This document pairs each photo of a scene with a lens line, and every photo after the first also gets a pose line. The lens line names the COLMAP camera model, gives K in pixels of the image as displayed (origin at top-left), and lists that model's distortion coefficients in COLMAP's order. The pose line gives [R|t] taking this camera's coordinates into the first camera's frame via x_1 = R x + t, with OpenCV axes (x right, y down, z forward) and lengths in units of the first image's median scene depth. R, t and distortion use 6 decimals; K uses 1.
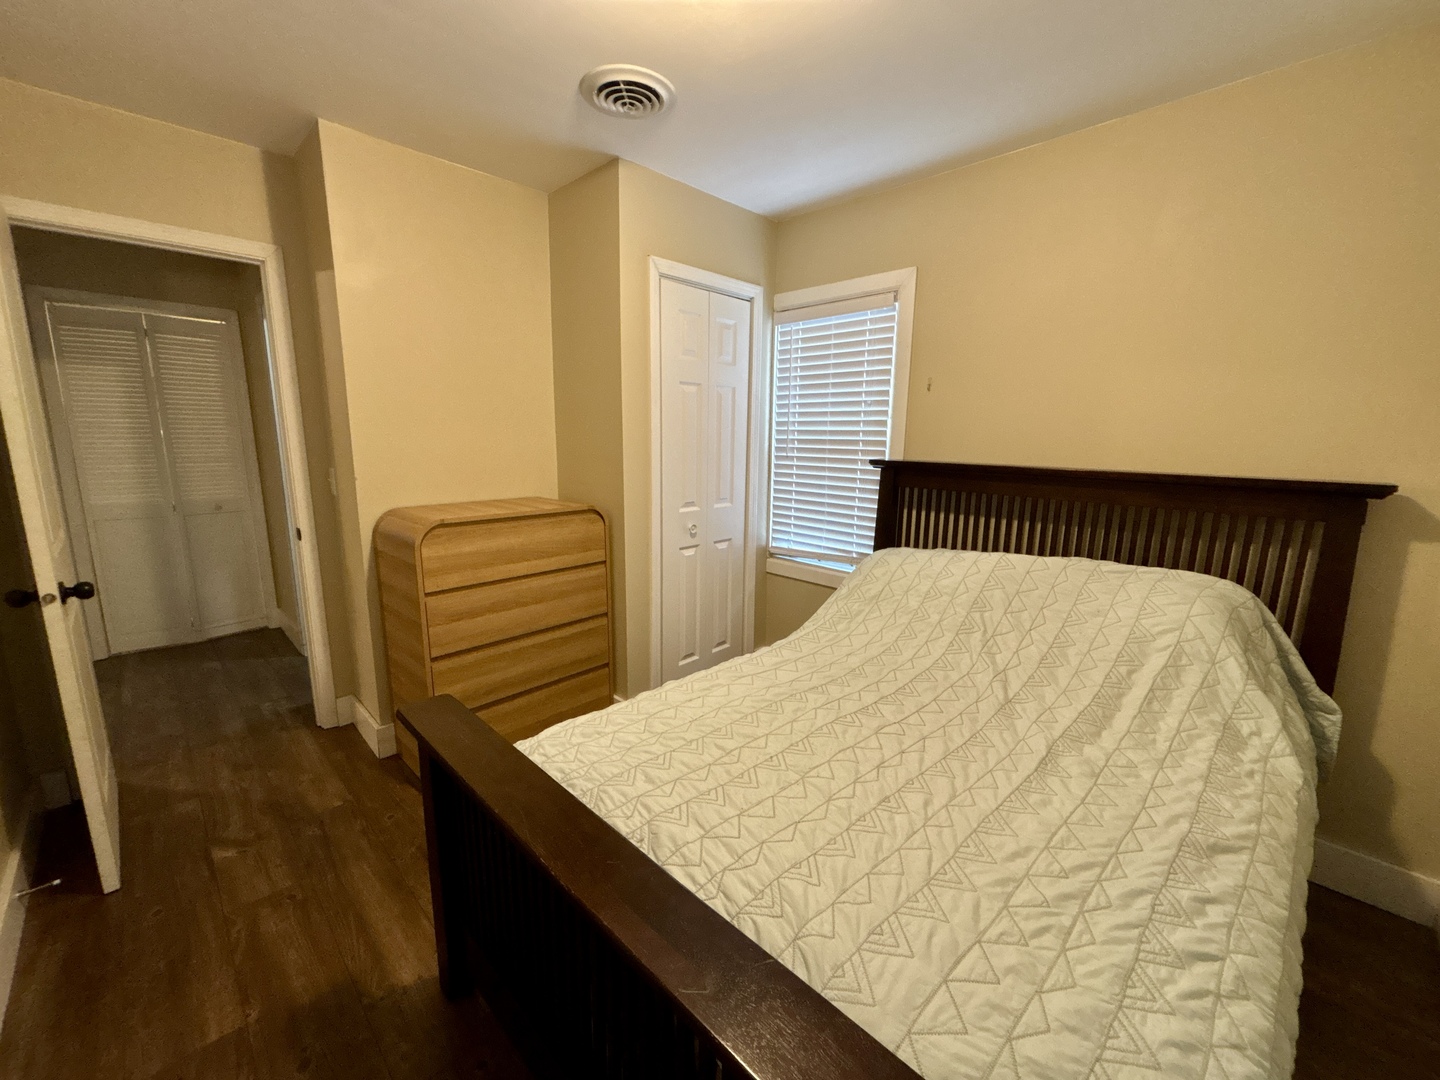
lens RADIAL K [[581.6, 0, 722.6], [0, 581.6, 538.7], [0, 0, 1]] dist [0.000172, -0.000760]
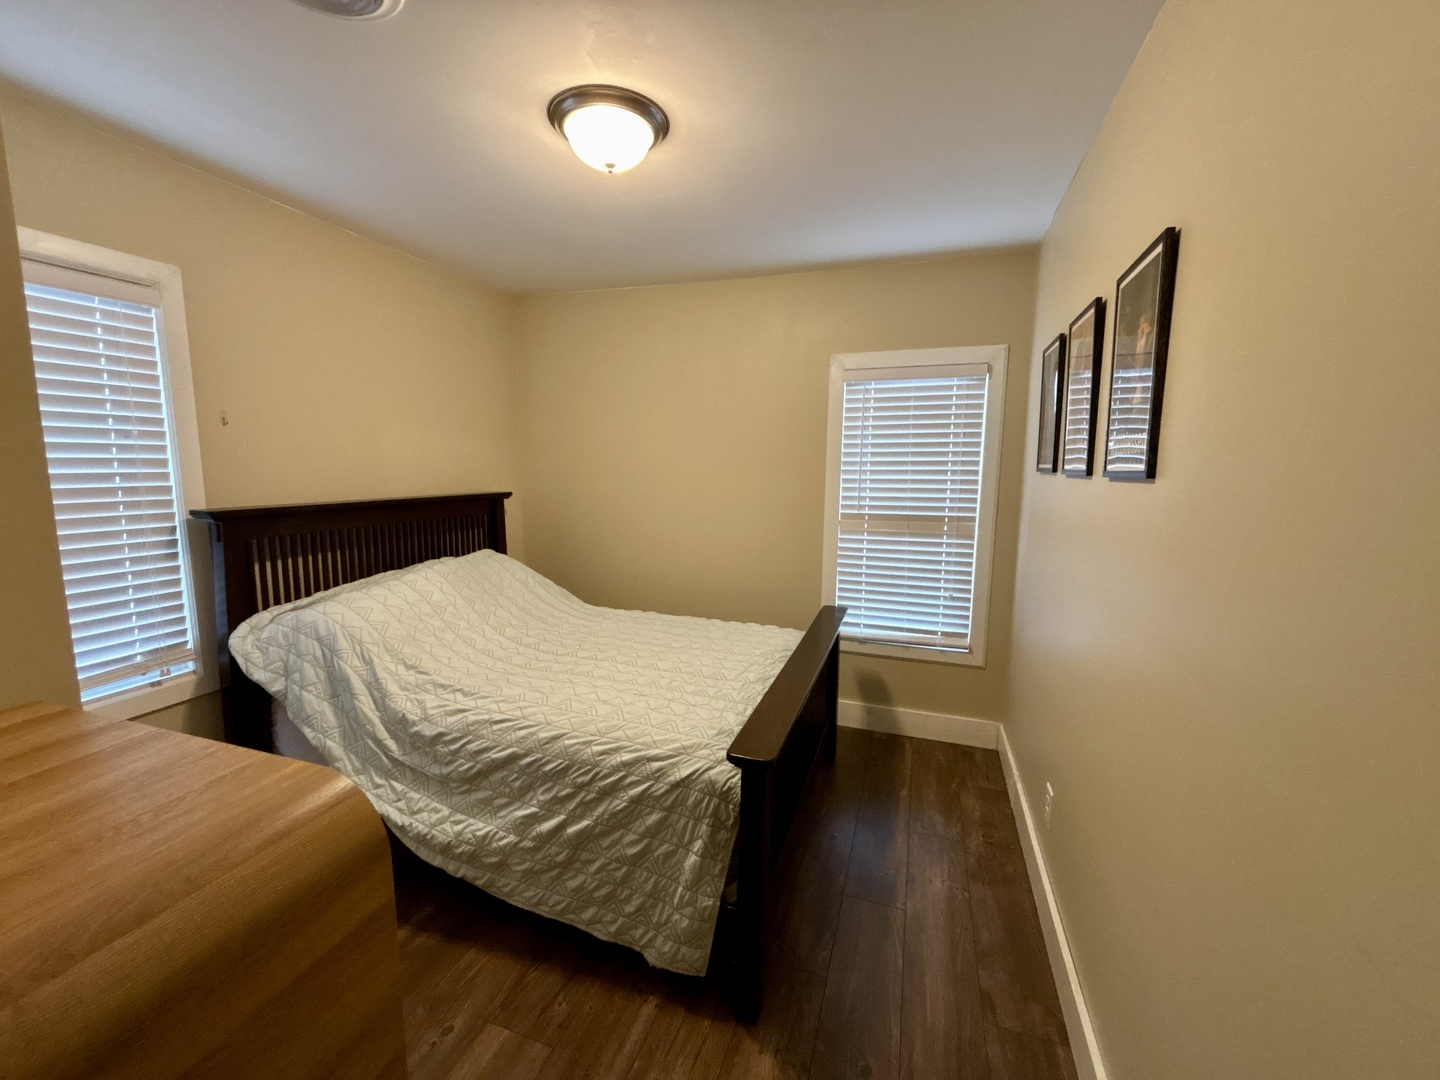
lens RADIAL K [[581.6, 0, 722.6], [0, 581.6, 538.7], [0, 0, 1]] dist [0.000172, -0.000760]
pose [[-0.429395, -0.131288, 0.893523, -0.731278], [0.153047, 0.964488, 0.215264, -0.167205], [-0.890054, 0.229184, -0.394053, 0.731472]]
